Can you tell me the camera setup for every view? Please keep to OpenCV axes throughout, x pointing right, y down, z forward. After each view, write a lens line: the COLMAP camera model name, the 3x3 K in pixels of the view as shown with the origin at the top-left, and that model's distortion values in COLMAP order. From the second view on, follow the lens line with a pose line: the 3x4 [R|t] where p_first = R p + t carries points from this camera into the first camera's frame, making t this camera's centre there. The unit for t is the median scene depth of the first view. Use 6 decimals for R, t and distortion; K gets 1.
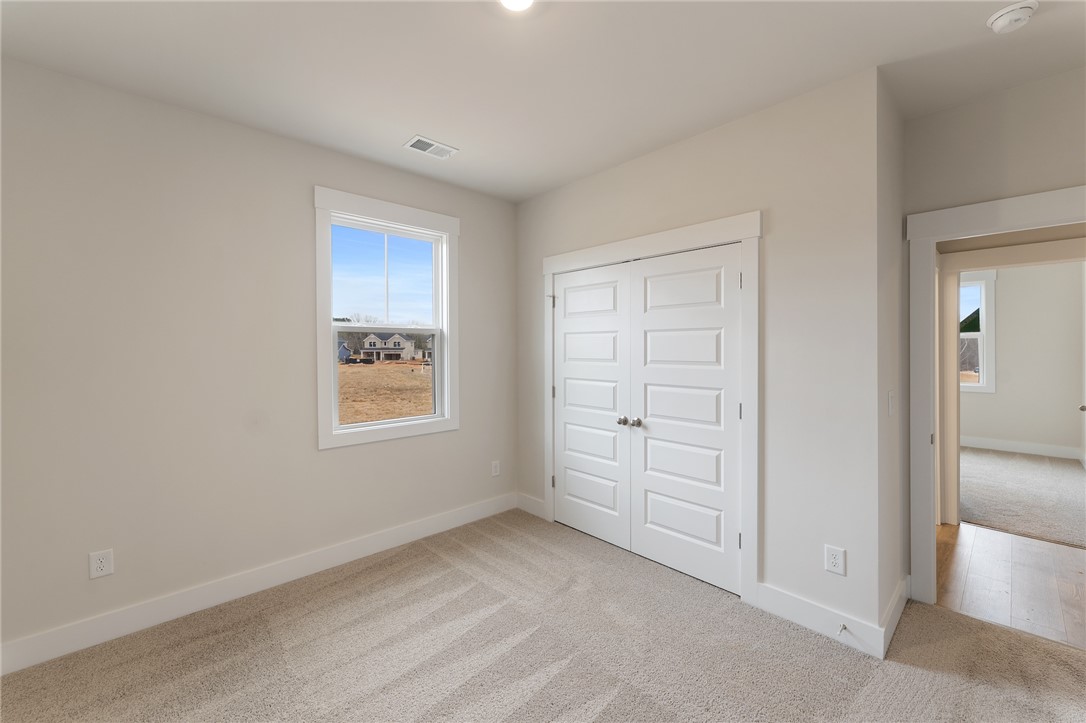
lens RADIAL K [[433.6, 0, 555.1], [0, 433.6, 350.5], [0, 0, 1]] dist [-0.000671, -0.000102]
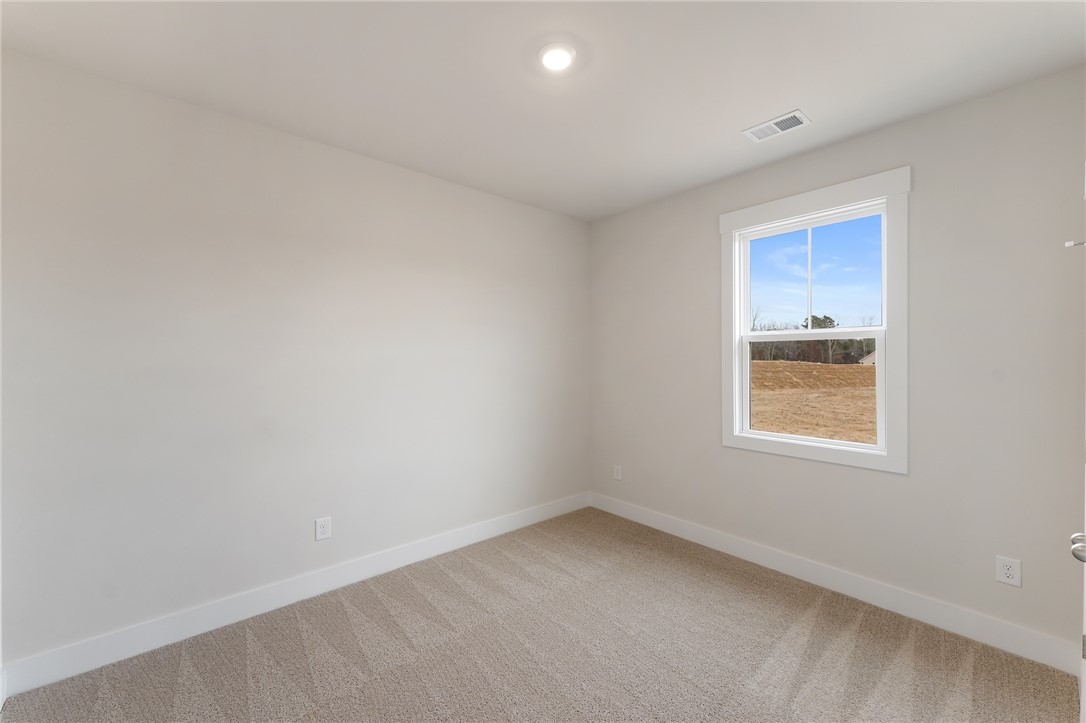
lens RADIAL K [[436.5, 0, 544.0], [0, 436.5, 358.6], [0, 0, 1]] dist [0.000487, -0.000040]
pose [[-0.056127, 0.006941, -0.998400, 0.641495], [0.001634, 0.999975, 0.006860, -0.009823], [0.998422, -0.001247, -0.056136, 0.603005]]
